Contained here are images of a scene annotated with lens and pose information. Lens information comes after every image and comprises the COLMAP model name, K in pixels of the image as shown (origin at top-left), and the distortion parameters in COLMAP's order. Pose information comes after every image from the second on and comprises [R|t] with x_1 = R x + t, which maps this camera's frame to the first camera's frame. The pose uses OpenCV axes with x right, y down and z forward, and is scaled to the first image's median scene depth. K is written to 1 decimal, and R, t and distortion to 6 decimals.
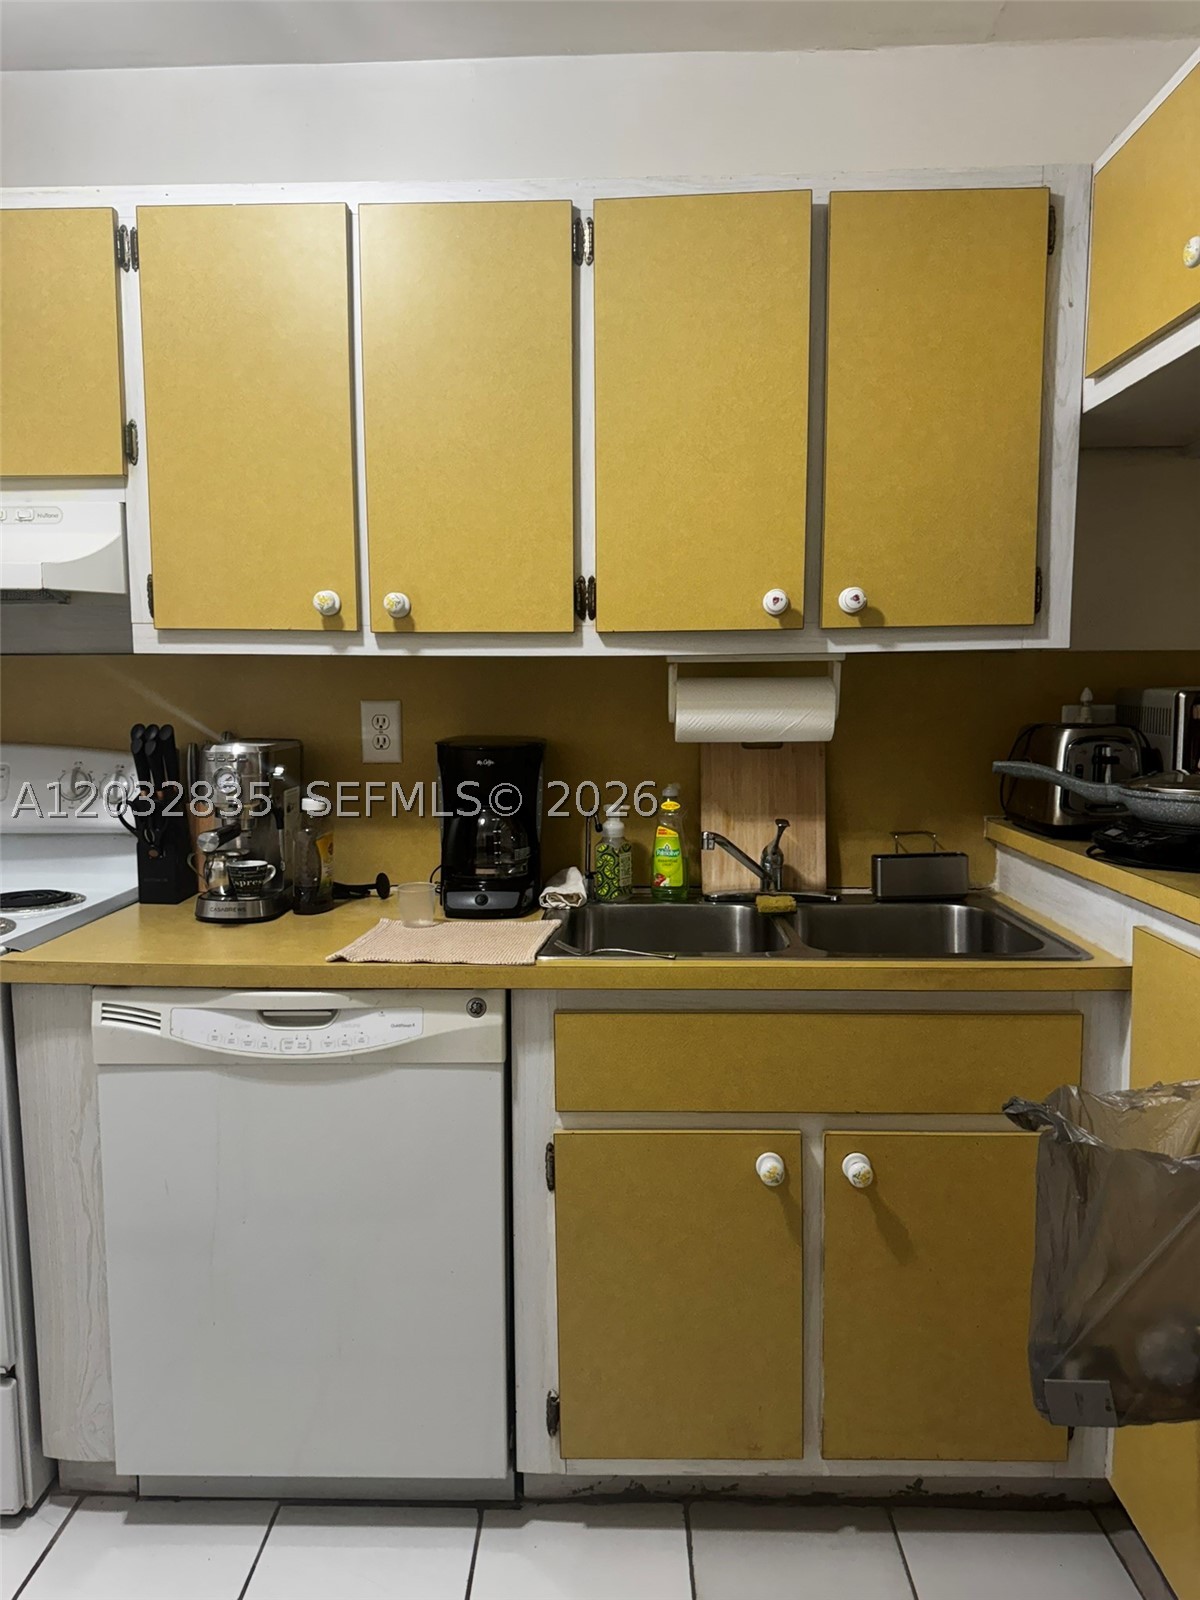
lens RADIAL K [[1143.0, 0, 589.1], [0, 1143.0, 808.2], [0, 0, 1]] dist [0.017119, -0.008066]
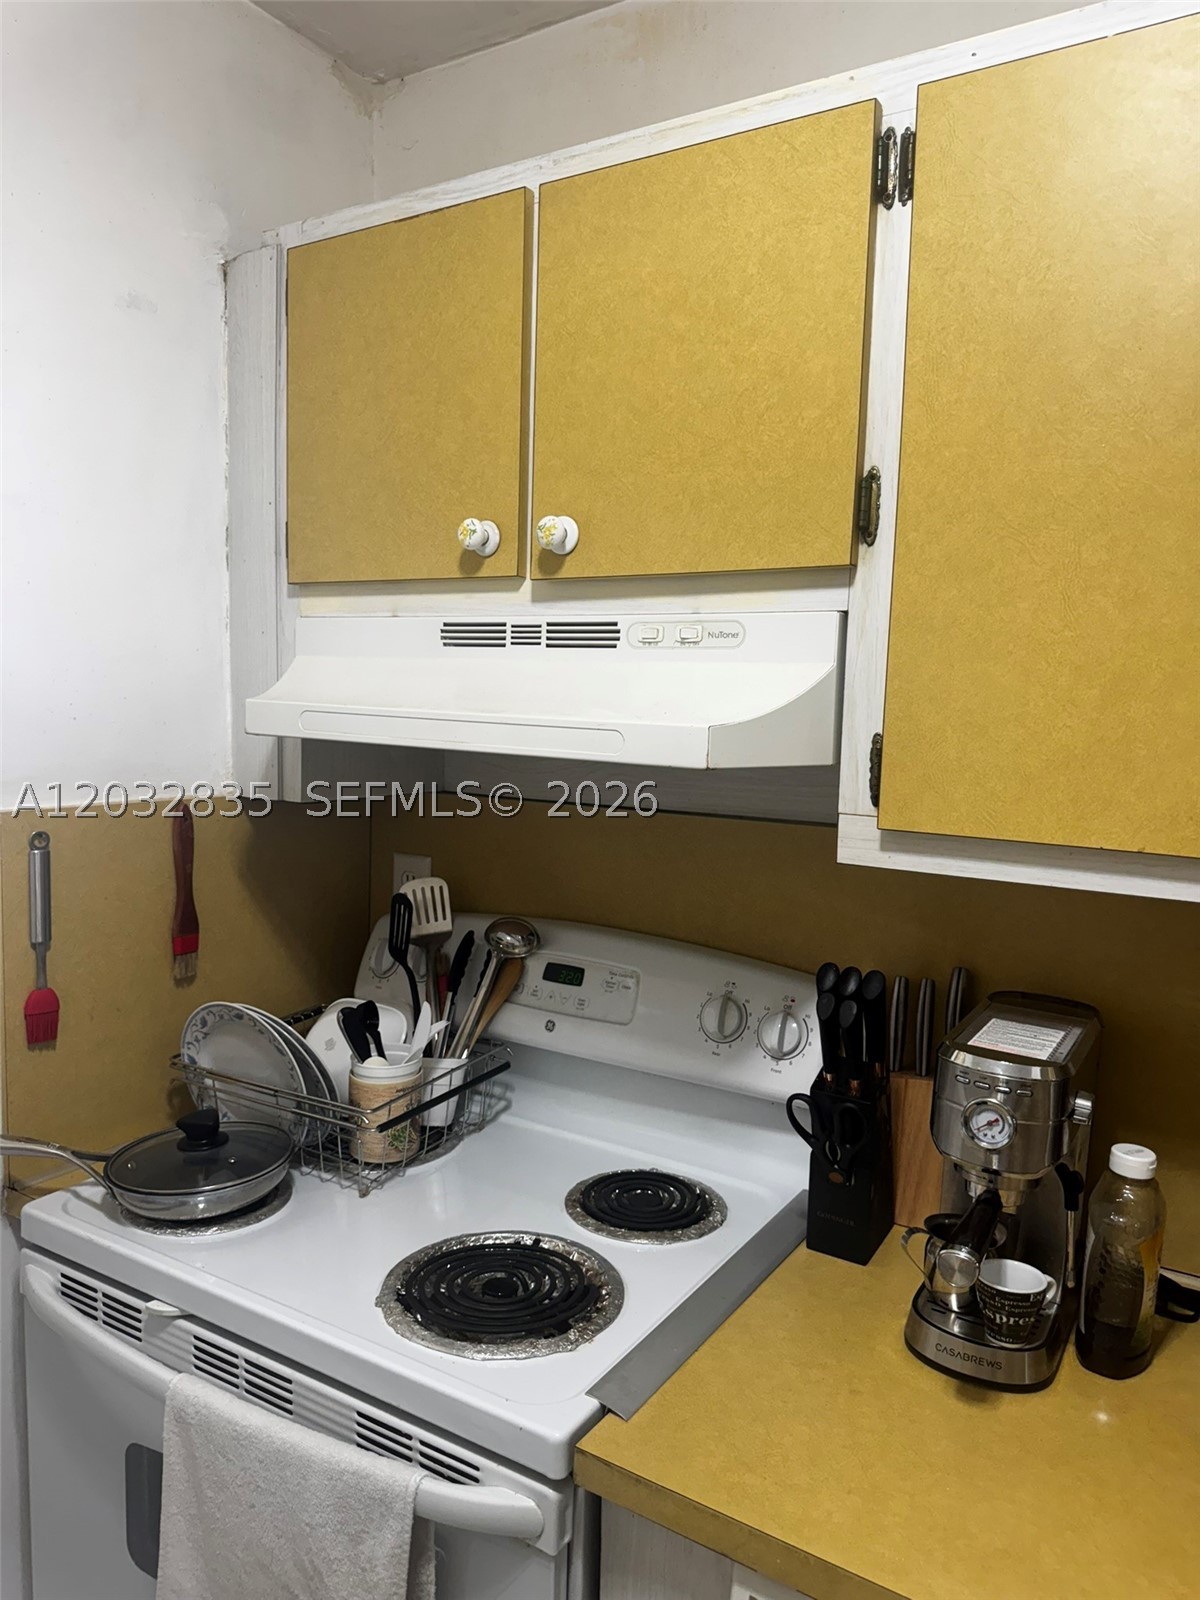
lens RADIAL K [[1143.0, 0, 594.6], [0, 1143.0, 789.8], [0, 0, 1]] dist [0.017119, -0.008066]
pose [[0.867429, 0.078461, -0.491336, -0.224493], [-0.080568, 0.996606, 0.016909, -0.176144], [0.490995, 0.024919, 0.870806, 0.435922]]
